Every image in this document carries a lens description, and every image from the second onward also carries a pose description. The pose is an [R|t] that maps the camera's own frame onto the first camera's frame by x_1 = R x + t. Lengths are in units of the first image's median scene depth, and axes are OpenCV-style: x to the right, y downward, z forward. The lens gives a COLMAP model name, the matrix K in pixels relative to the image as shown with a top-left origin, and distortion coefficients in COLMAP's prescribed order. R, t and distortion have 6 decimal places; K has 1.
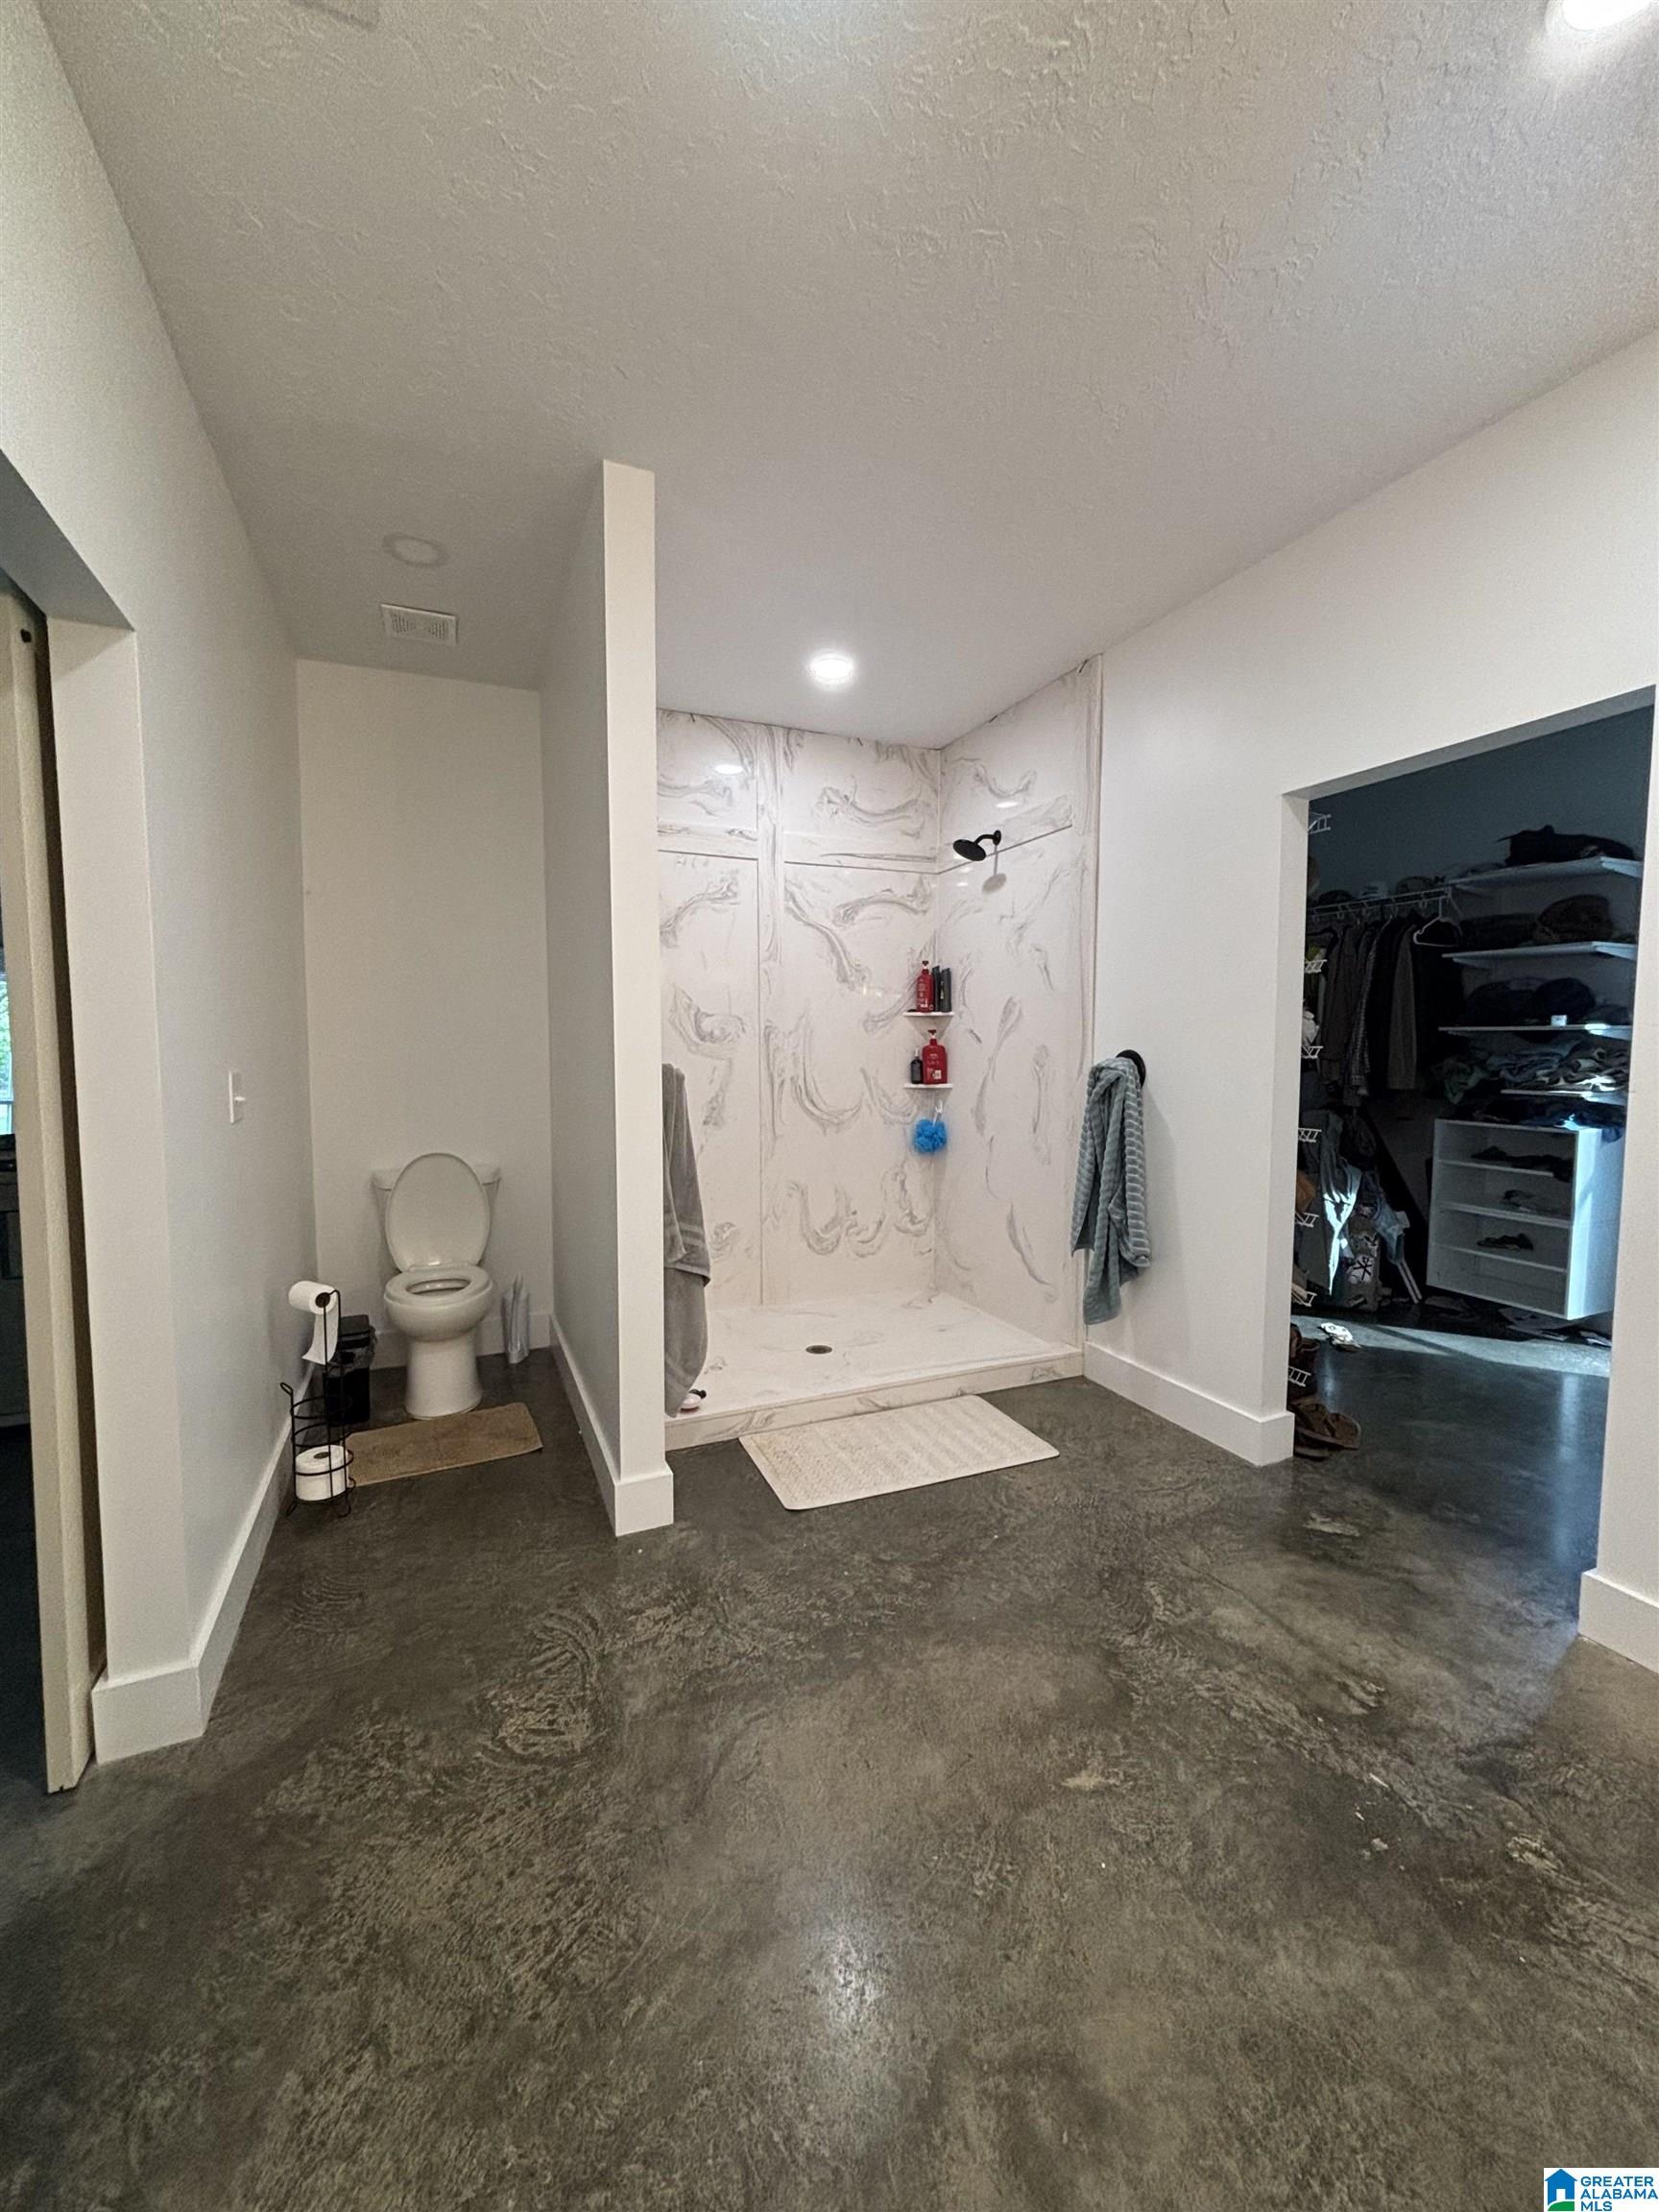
lens RADIAL K [[896.1, 0, 829.3], [0, 896.1, 1107.3], [0, 0, 1]] dist [-0.002046, 0.000164]
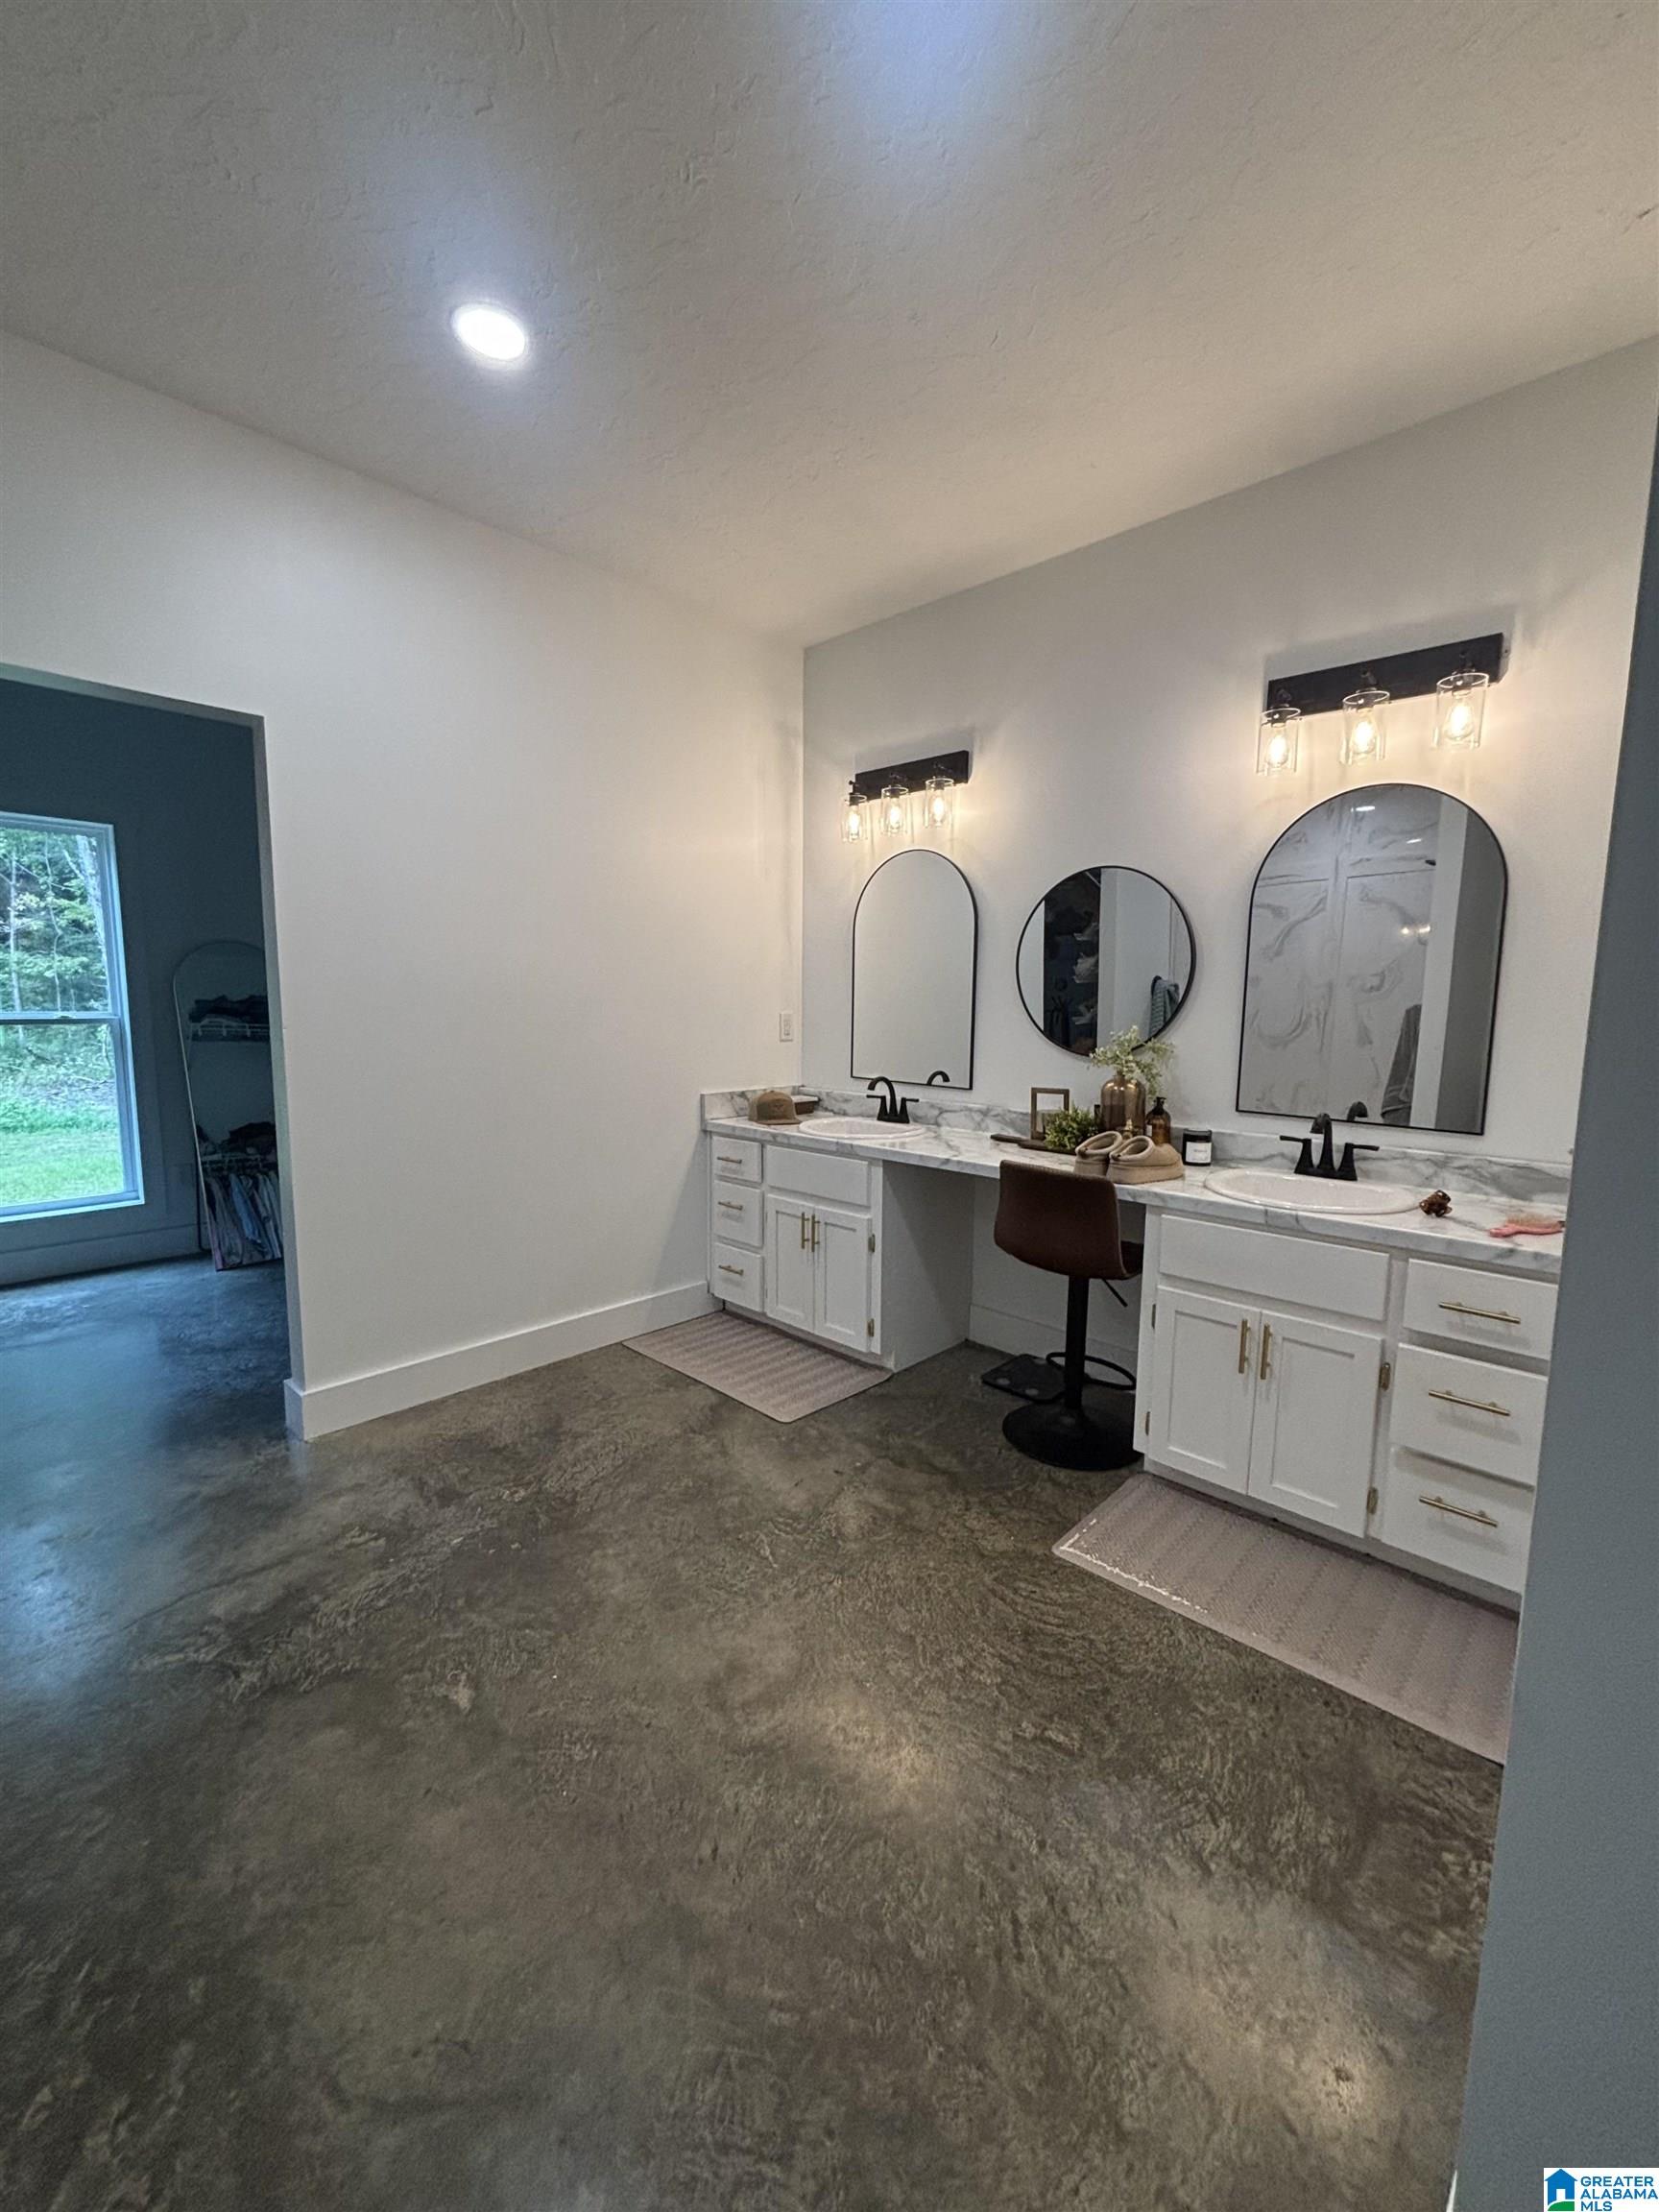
lens RADIAL K [[896.1, 0, 833.7], [0, 896.1, 1108.6], [0, 0, 1]] dist [-0.002046, 0.000164]
pose [[-0.405925, -0.114386, 0.906720, -0.763633], [0.053601, 0.987449, 0.148566, -0.059670], [-0.912333, 0.108908, -0.394699, 0.941816]]
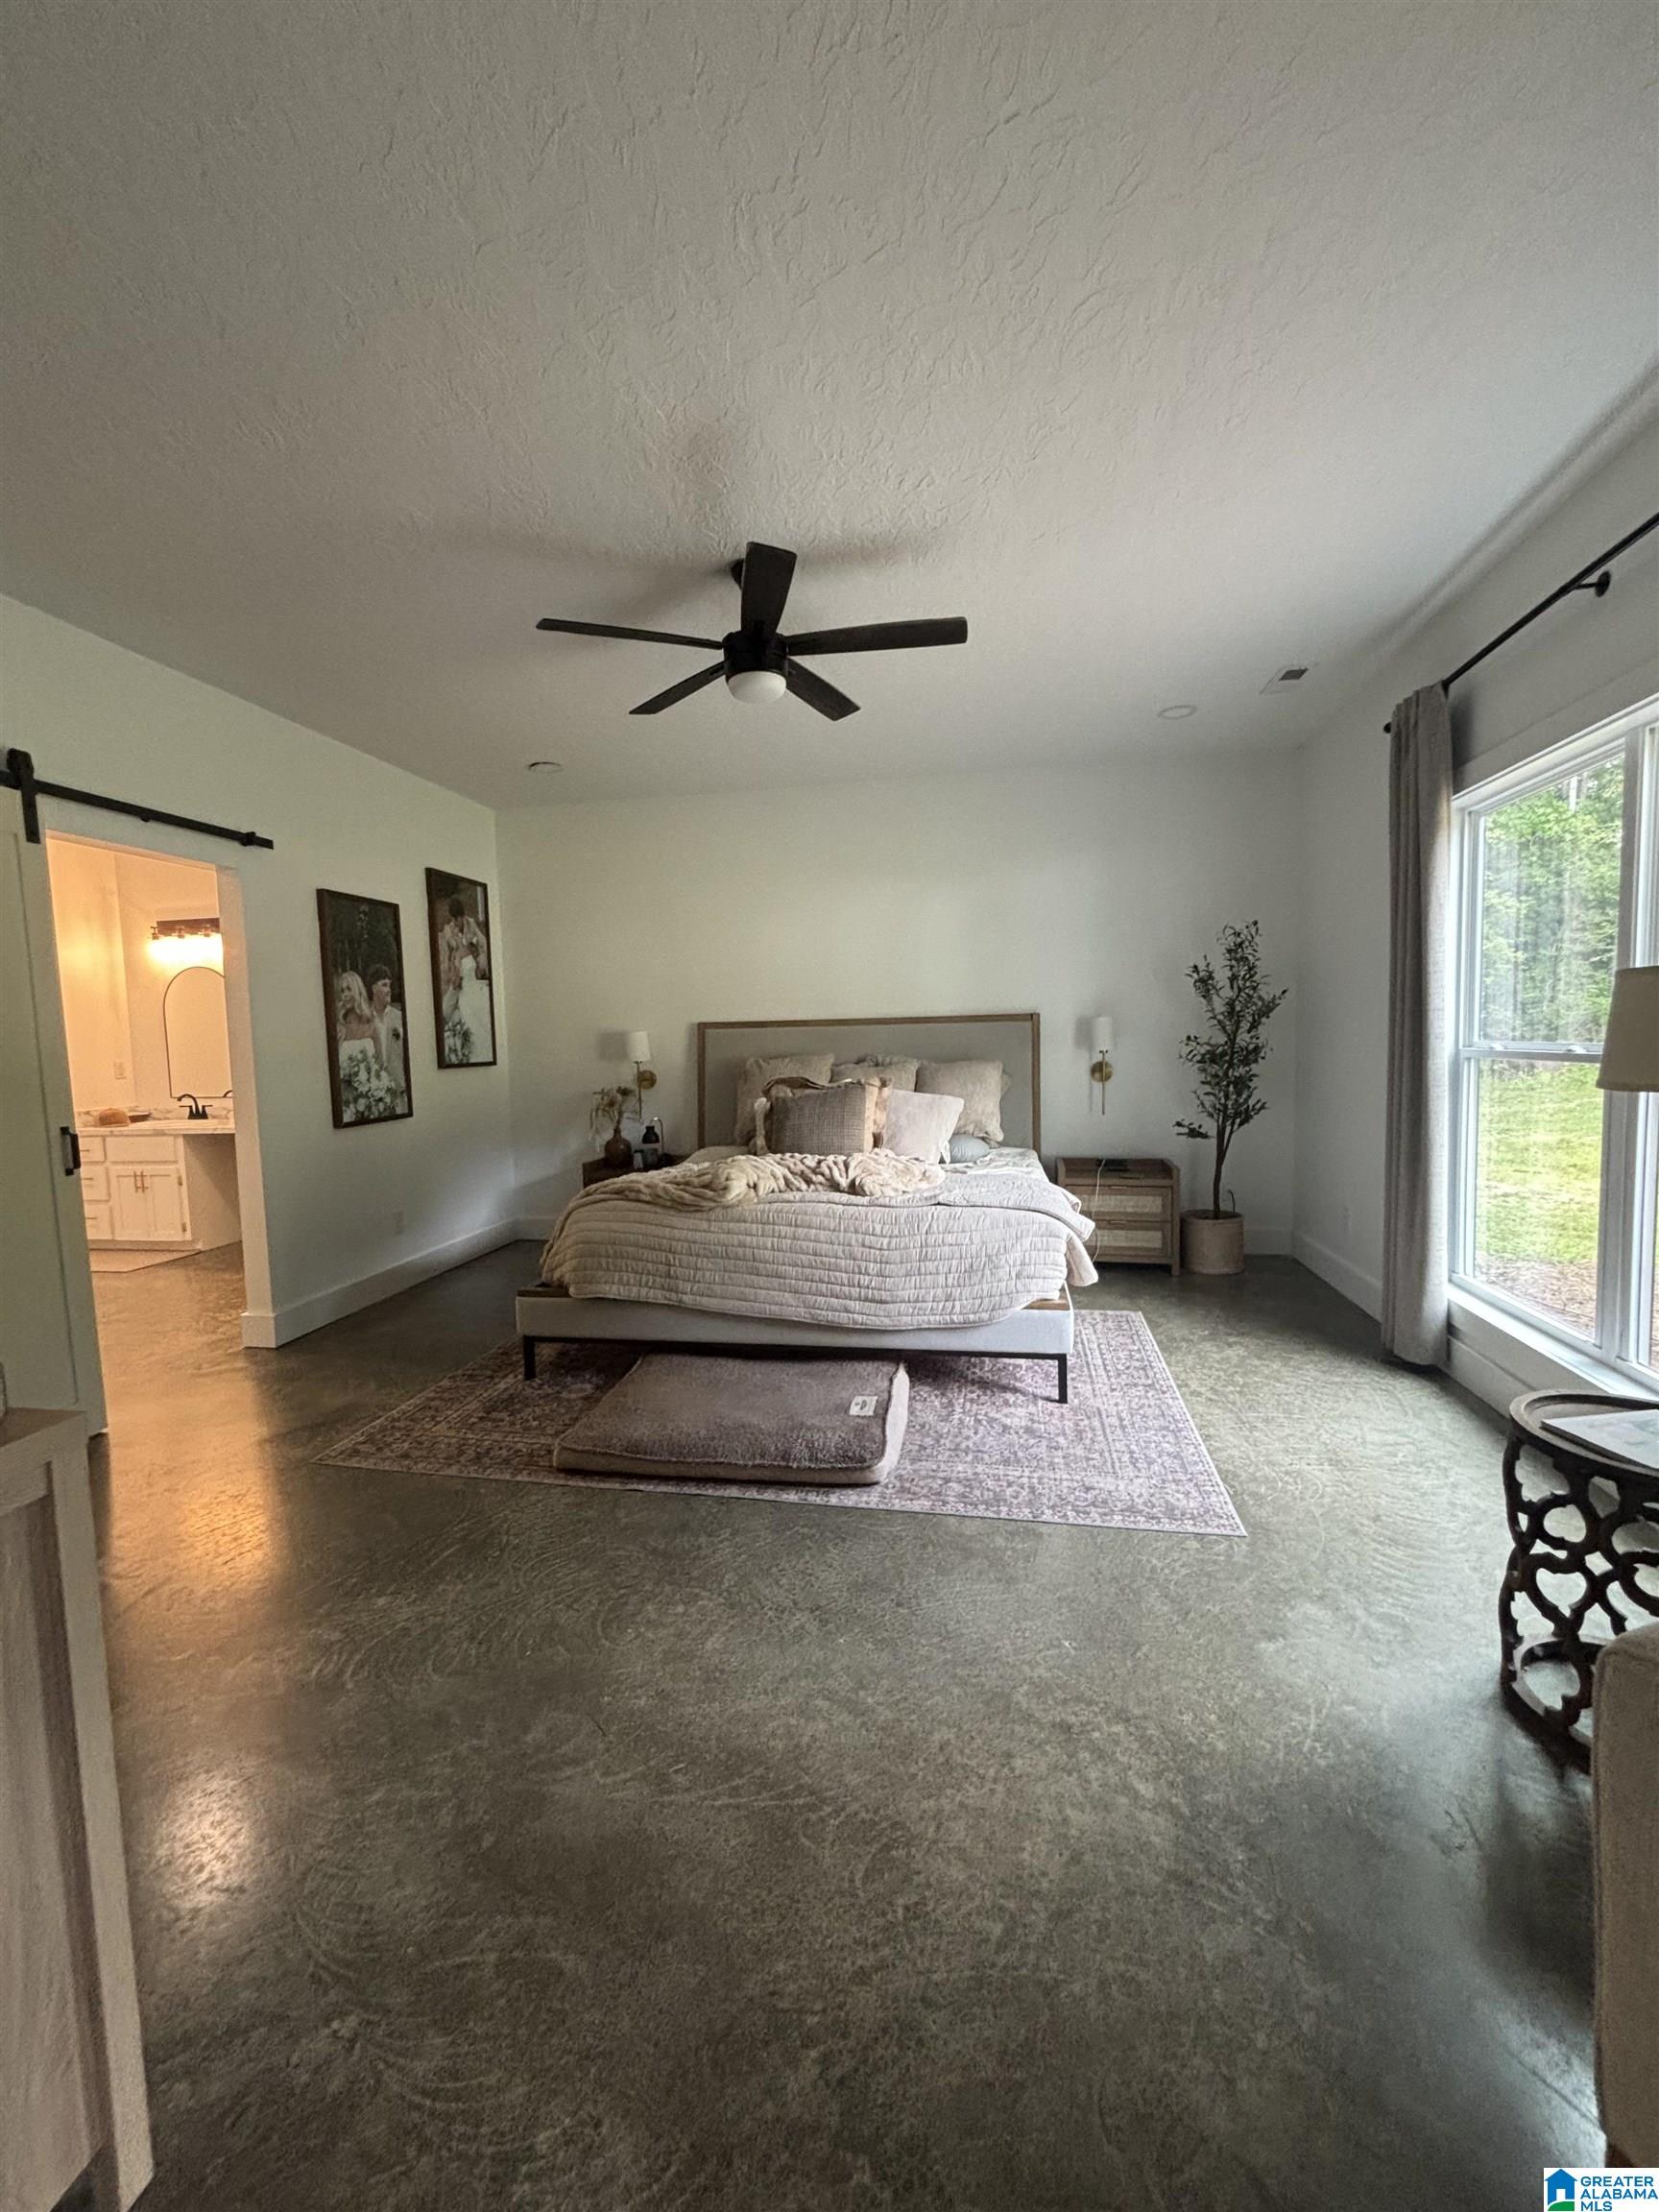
lens RADIAL K [[896.1, 0, 820.0], [0, 896.1, 1106.8], [0, 0, 1]] dist [-0.002046, 0.000164]
pose [[-0.832030, -0.014949, 0.554530, -3.226294], [0.066913, 0.989633, 0.127077, -0.055927], [-0.550681, 0.142838, -0.822404, 1.638043]]
